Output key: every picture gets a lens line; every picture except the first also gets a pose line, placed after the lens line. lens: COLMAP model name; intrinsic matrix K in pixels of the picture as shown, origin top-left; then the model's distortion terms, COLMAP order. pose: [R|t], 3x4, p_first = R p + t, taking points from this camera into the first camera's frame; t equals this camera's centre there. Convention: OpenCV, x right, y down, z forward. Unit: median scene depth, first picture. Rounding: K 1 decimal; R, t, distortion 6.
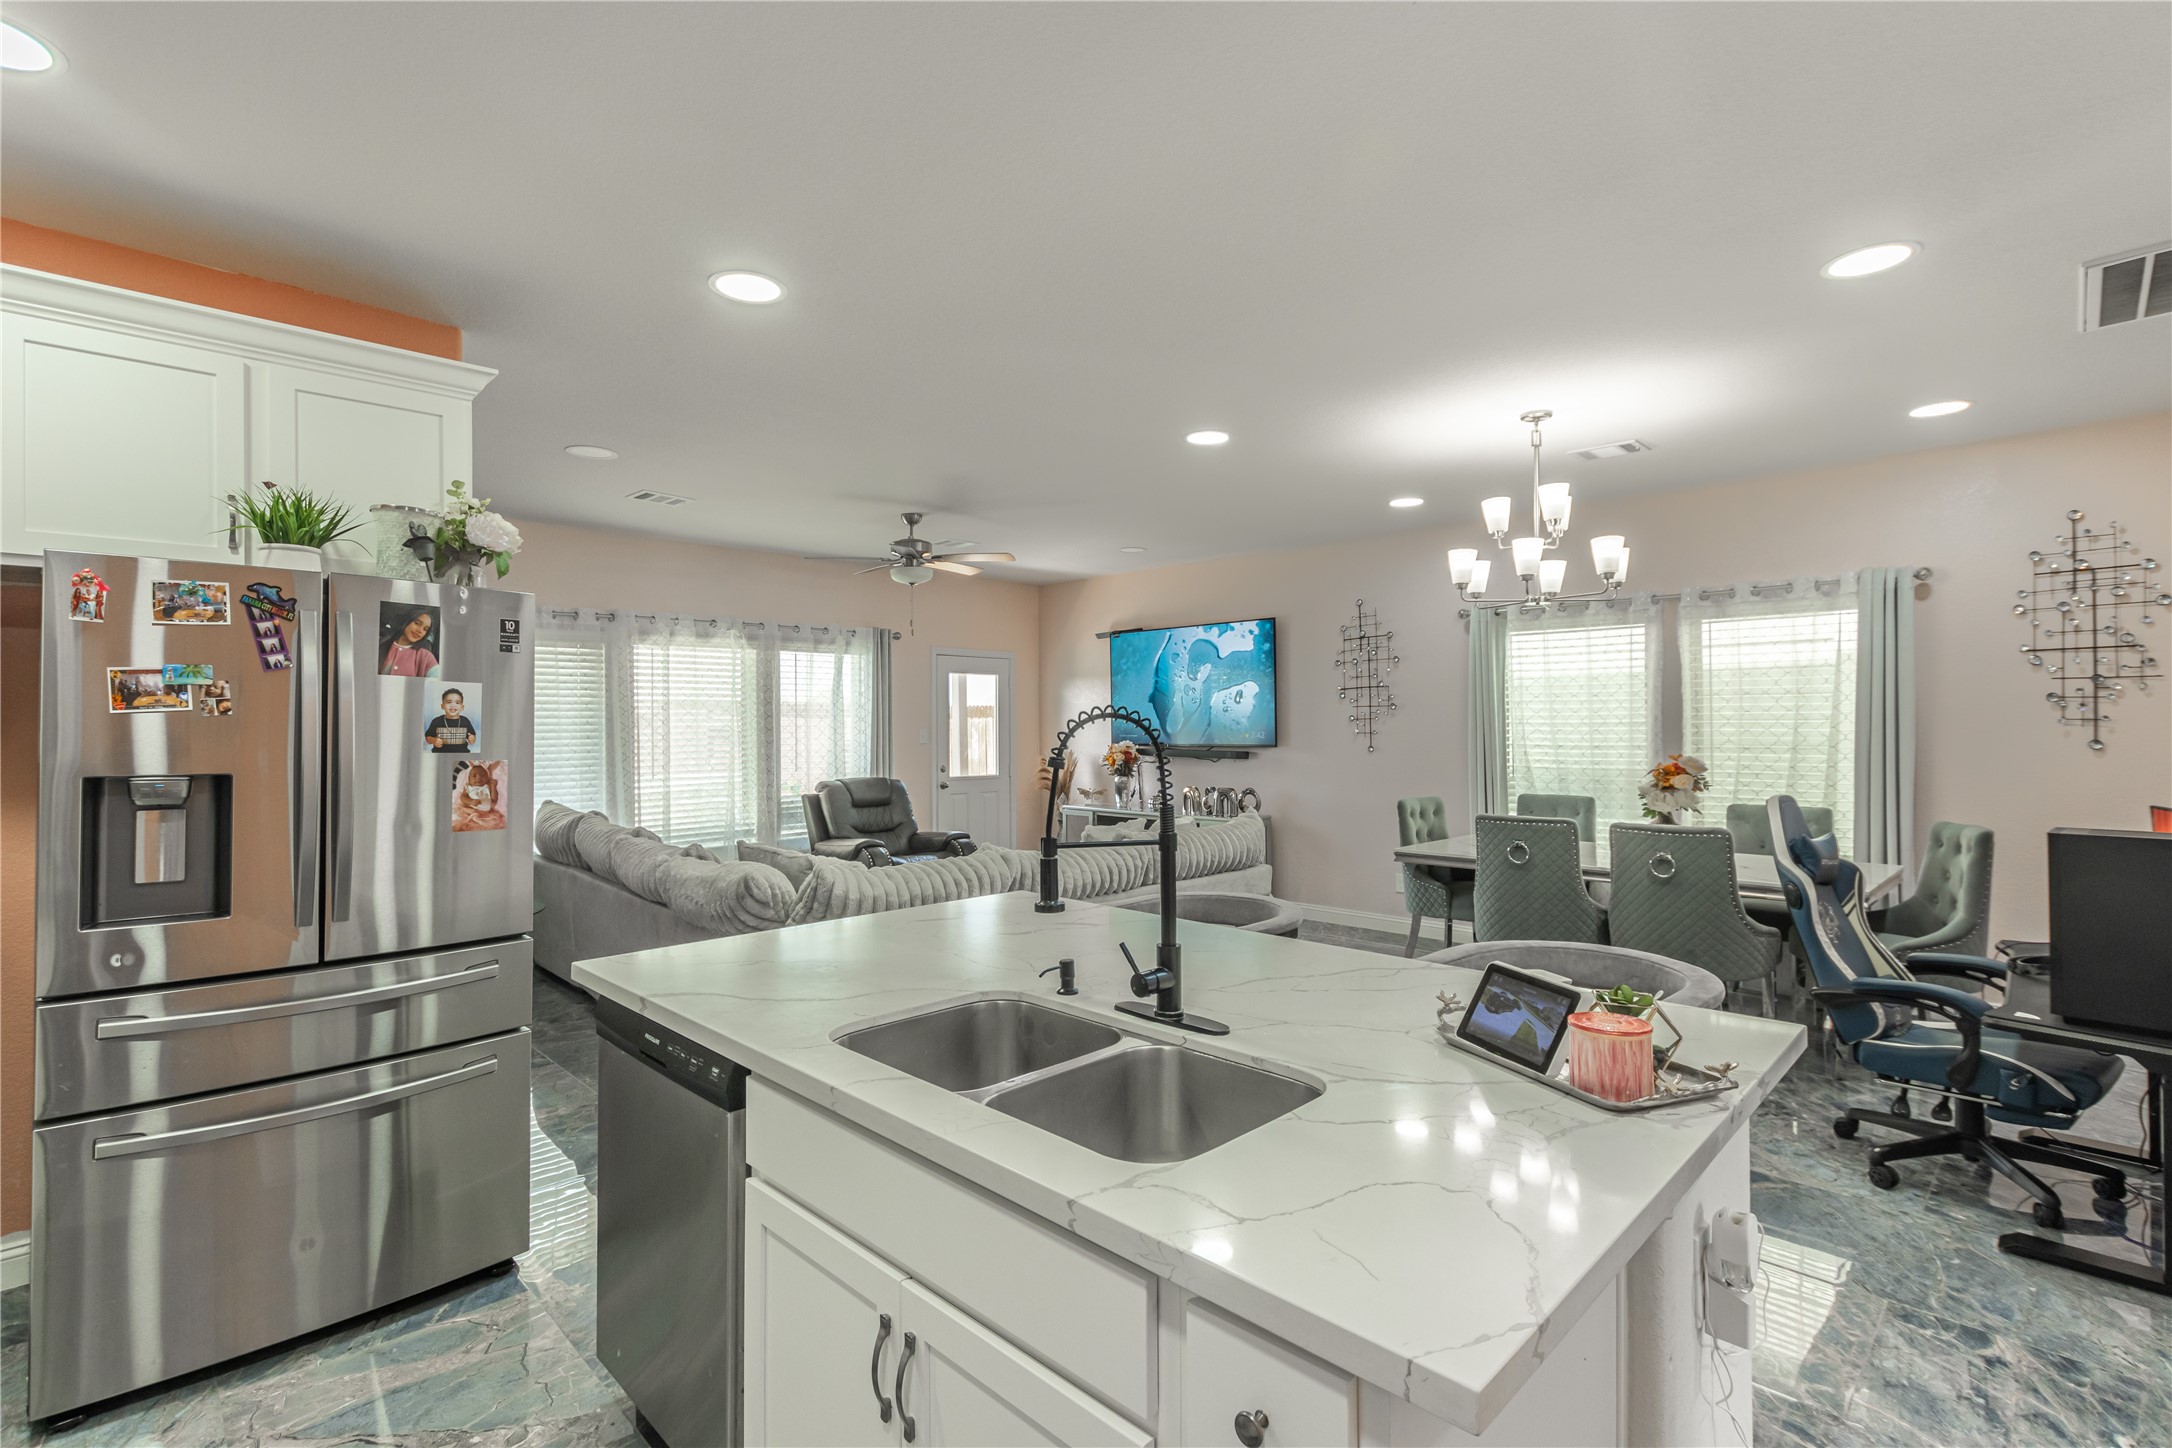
lens RADIAL K [[987.0, 0, 1079.7], [0, 987.0, 712.6], [0, 0, 1]] dist [0.001683, -0.000501]
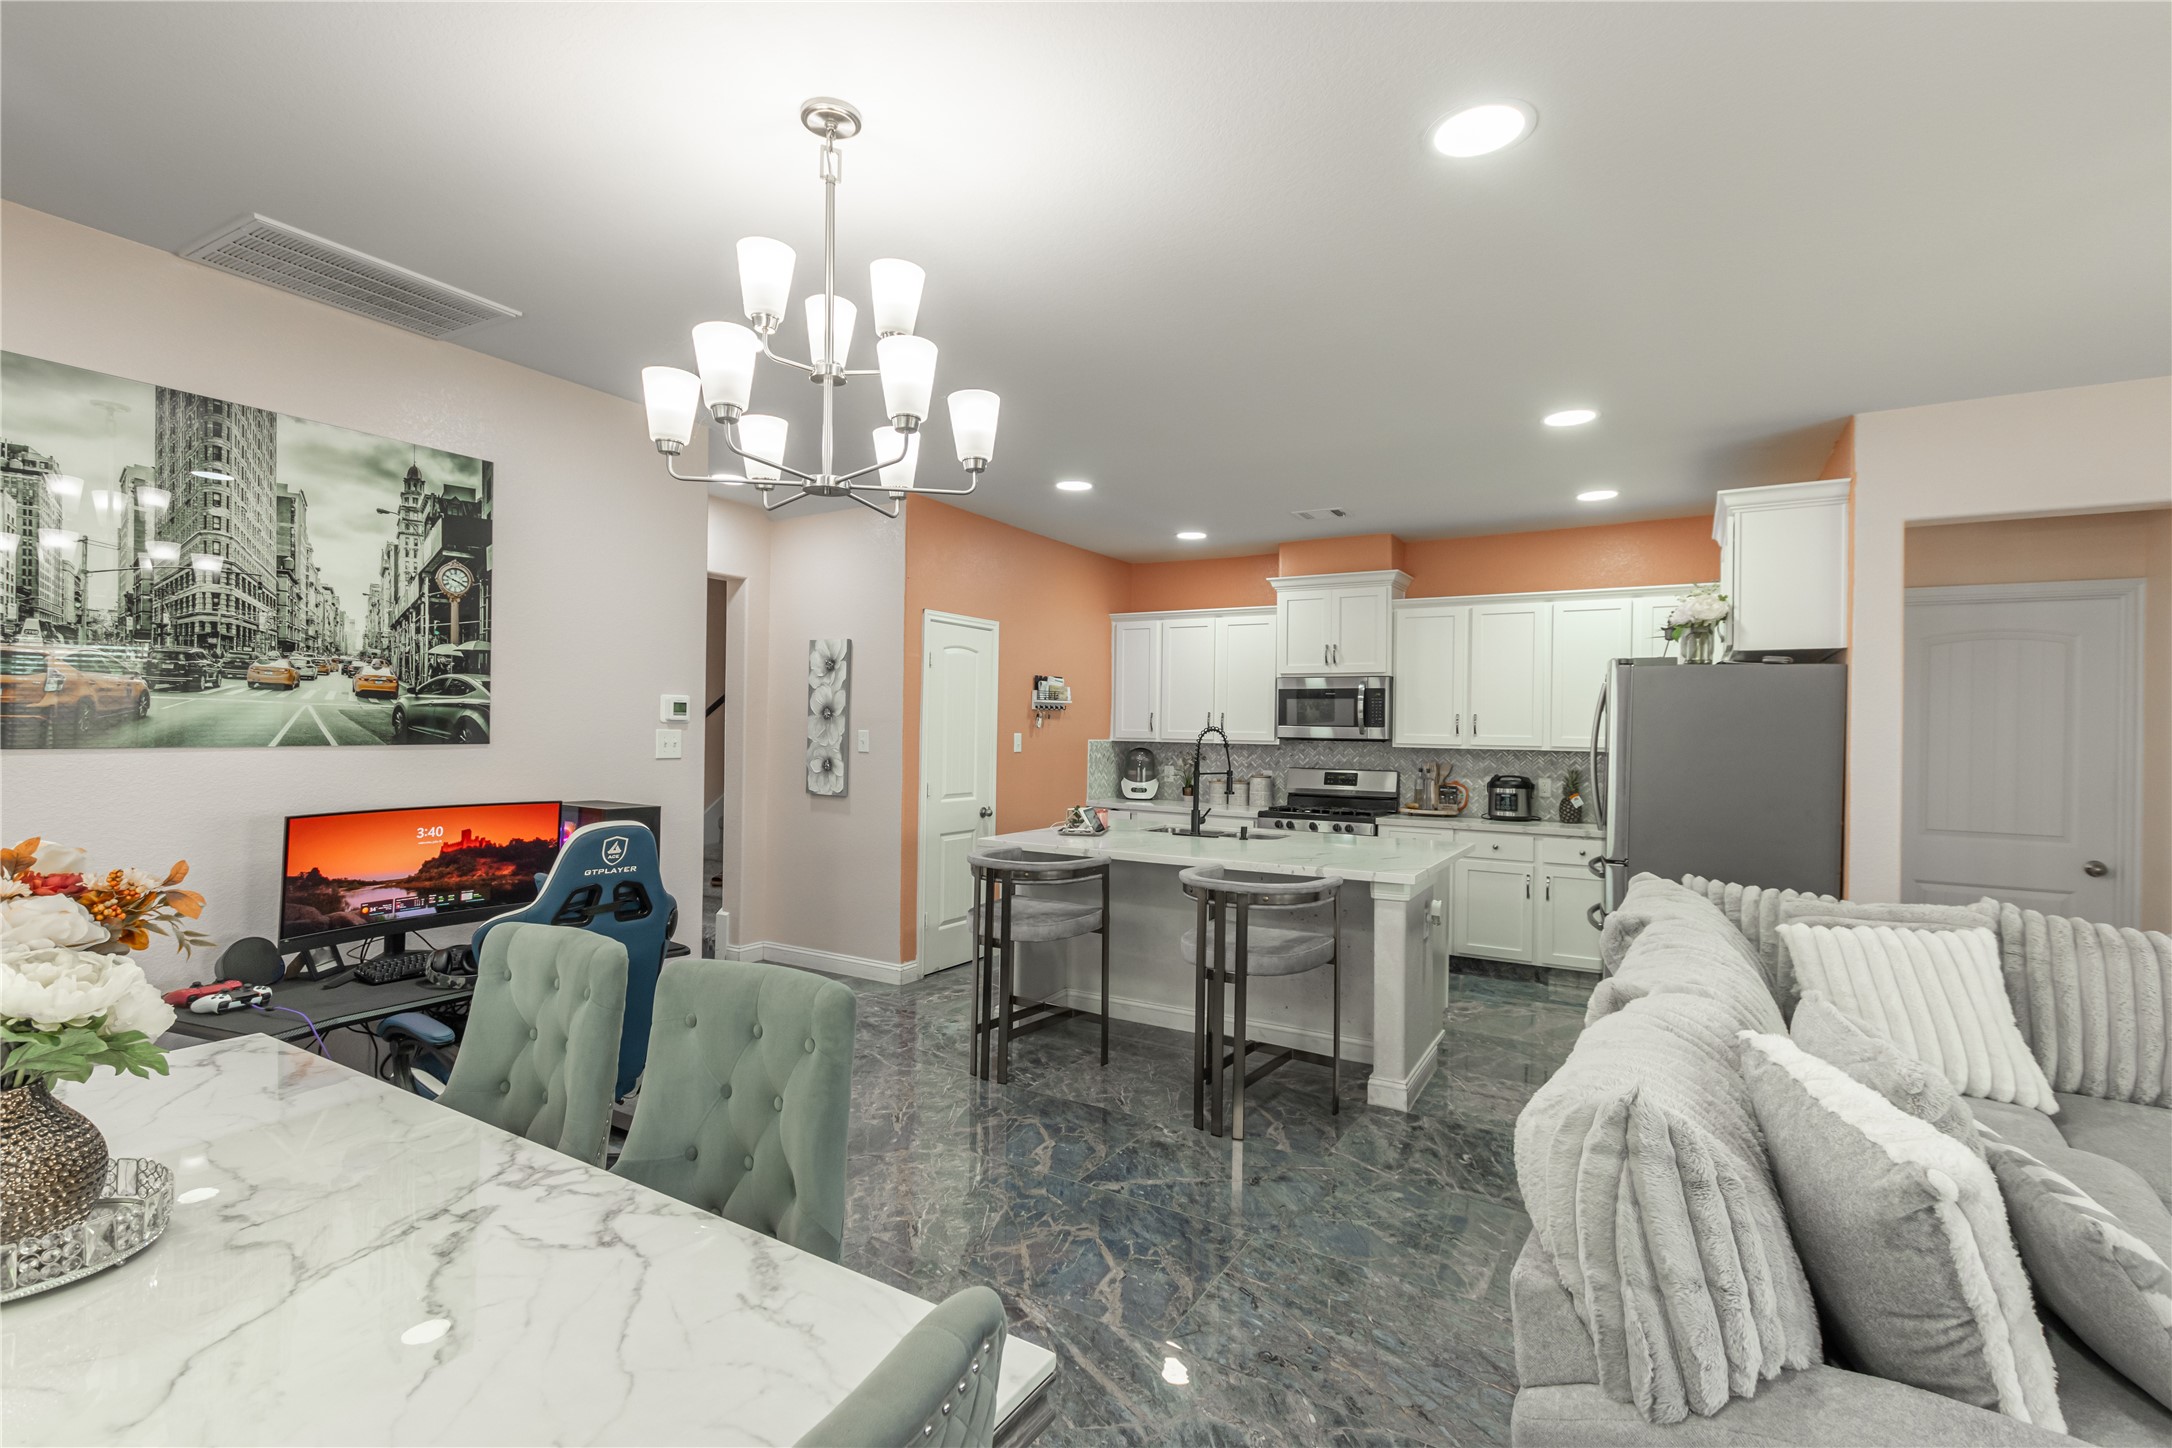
lens RADIAL K [[1000.3, 0, 1080.6], [0, 1000.3, 726.8], [0, 0, 1]] dist [-0.001971, -0.001473]
pose [[-0.968673, -0.010658, -0.248110, 0.307993], [-0.007255, 0.999867, -0.014625, 0.010810], [0.248233, -0.012367, -0.968621, 1.012339]]
